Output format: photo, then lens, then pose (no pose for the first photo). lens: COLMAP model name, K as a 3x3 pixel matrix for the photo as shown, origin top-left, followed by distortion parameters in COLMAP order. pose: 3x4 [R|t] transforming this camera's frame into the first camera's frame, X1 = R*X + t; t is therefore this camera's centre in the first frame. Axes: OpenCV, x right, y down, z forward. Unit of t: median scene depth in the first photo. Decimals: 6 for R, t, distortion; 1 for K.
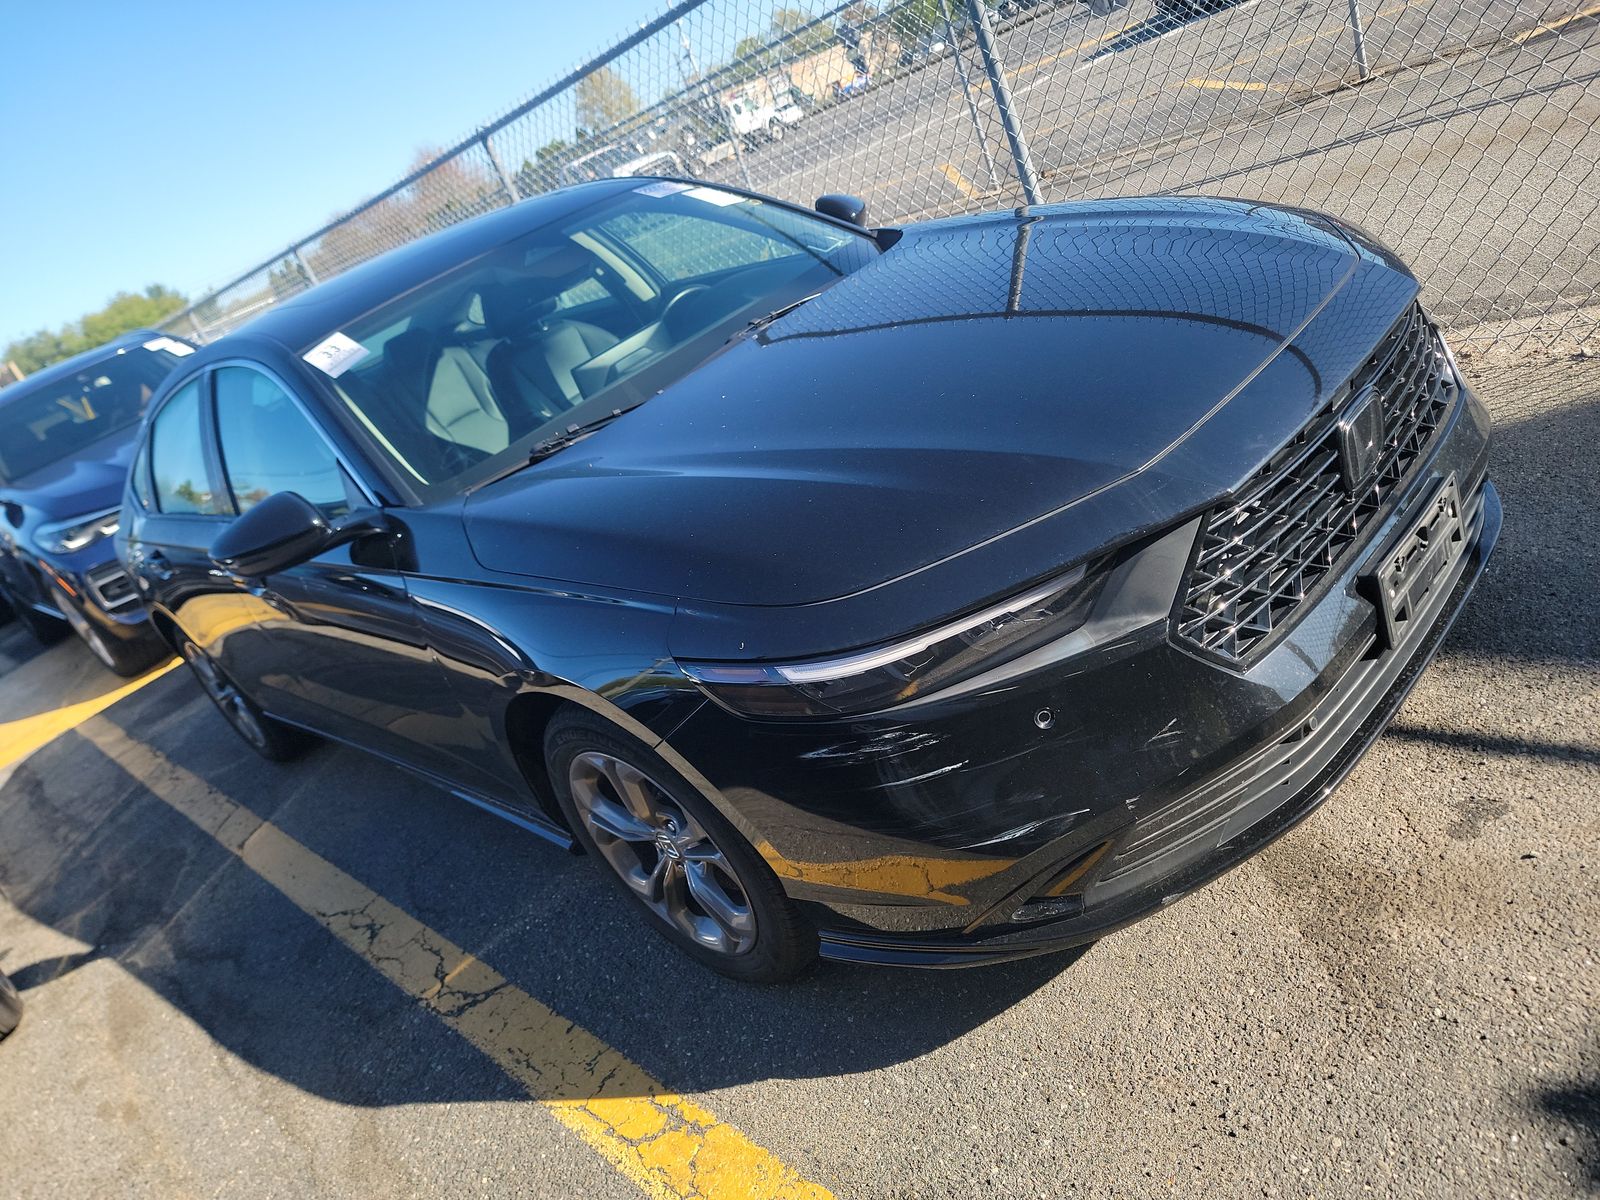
lens RADIAL K [[1112.9, 0, 804.2], [0, 1112.9, 608.1], [0, 0, 1]] dist [0.005262, -0.004977]
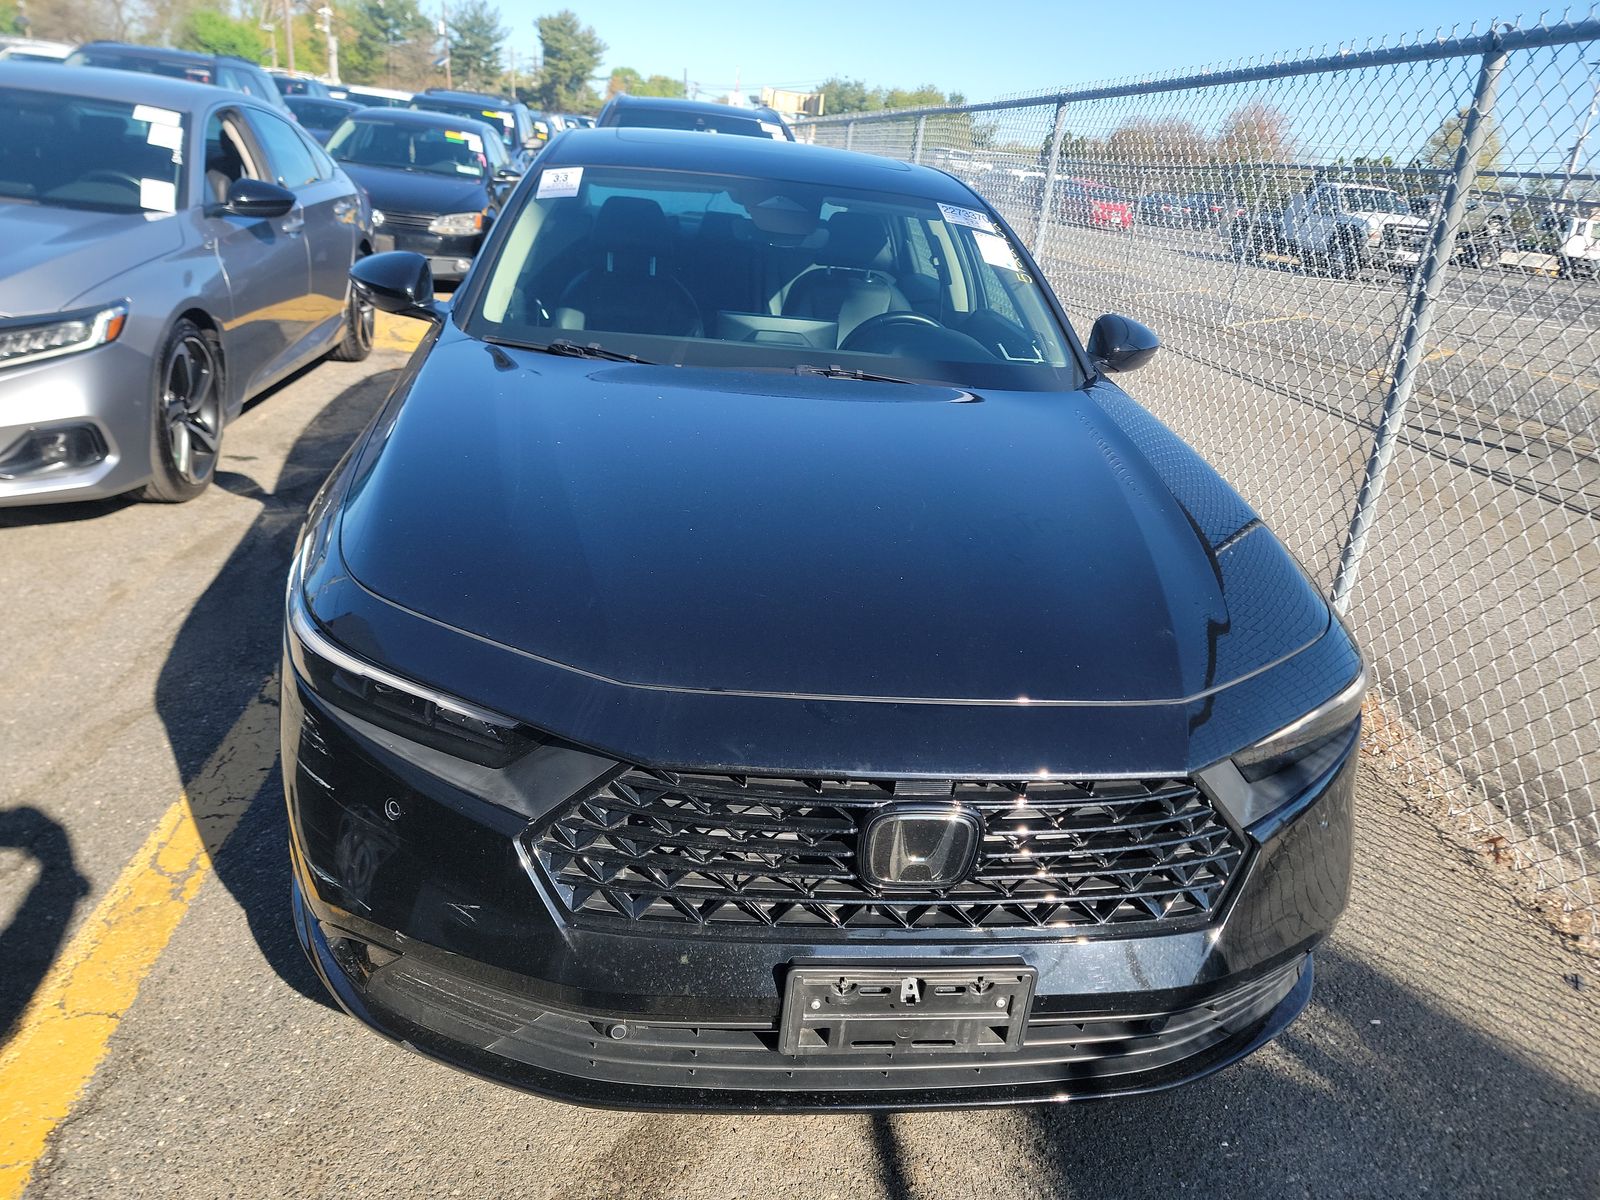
lens RADIAL K [[1112.9, 0, 801.5], [0, 1112.9, 590.2], [0, 0, 1]] dist [0.005262, -0.004977]
pose [[0.693947, 0.623651, -0.359857, 0.452646], [-0.610516, 0.774602, 0.165110, -0.278909], [0.381717, 0.105121, 0.918282, 0.137770]]
